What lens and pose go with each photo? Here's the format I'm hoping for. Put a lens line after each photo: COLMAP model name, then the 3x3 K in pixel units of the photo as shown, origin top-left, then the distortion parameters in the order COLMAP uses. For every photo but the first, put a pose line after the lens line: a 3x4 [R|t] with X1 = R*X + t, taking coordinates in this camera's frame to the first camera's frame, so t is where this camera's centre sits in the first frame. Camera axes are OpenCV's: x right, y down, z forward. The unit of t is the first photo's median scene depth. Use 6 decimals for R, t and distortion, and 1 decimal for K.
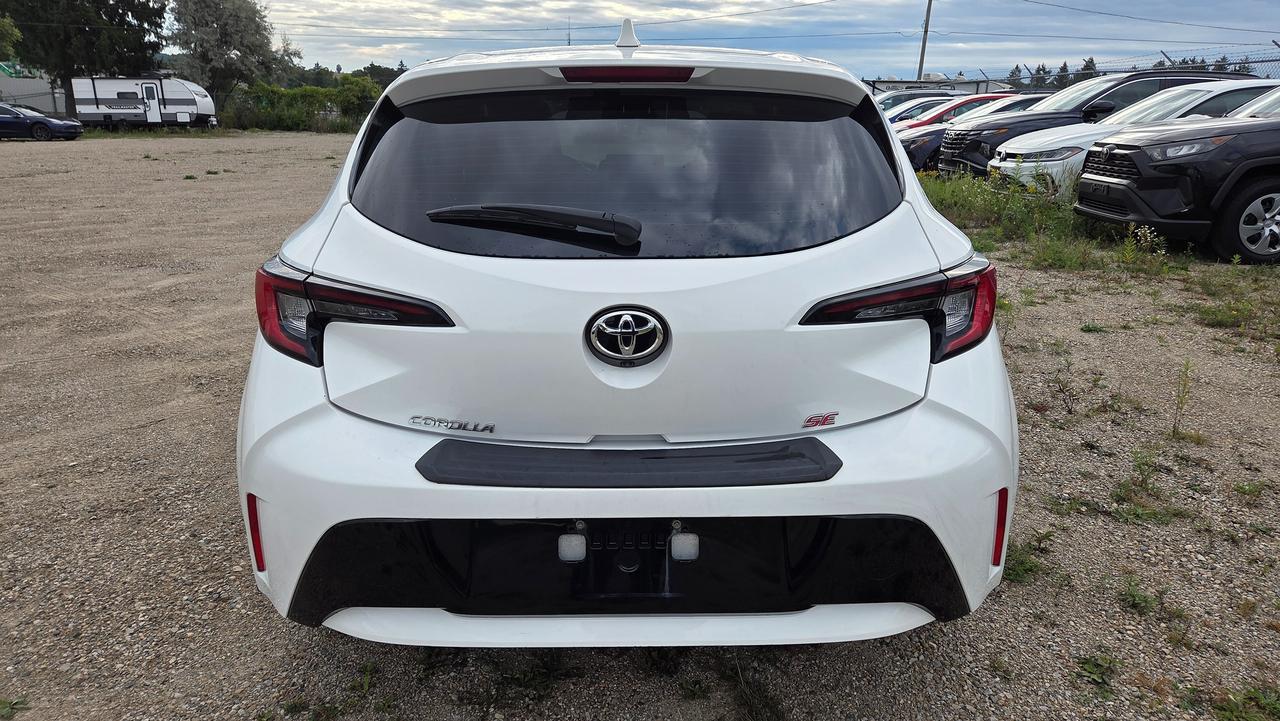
lens RADIAL K [[865.6, 0, 642.9], [0, 865.6, 363.9], [0, 0, 1]] dist [0.099047, -0.080866]
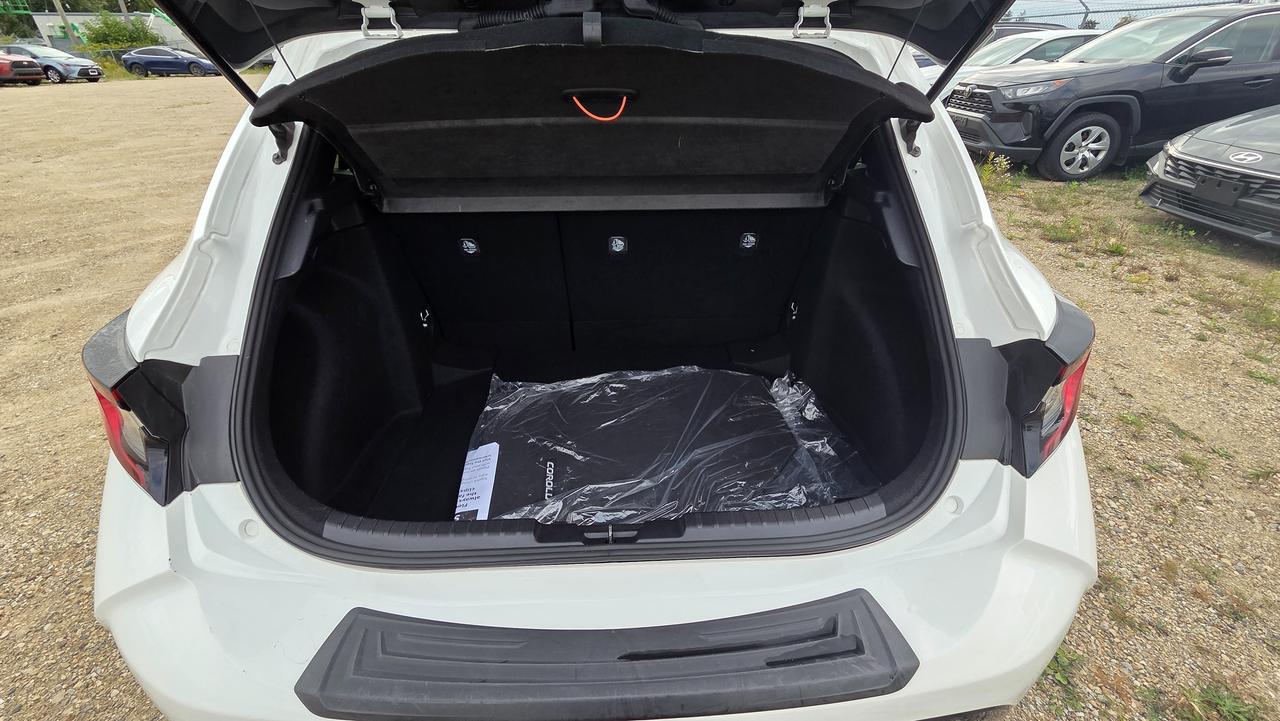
lens RADIAL K [[523.4, 0, 640.4], [0, 523.4, 357.3], [0, 0, 1]] dist [0.003760, 0.000233]
pose [[0.999374, -0.019357, 0.029614, -0.000215], [0.011349, 0.968215, 0.249861, -0.067555], [-0.033509, -0.249369, 0.967829, 0.193274]]
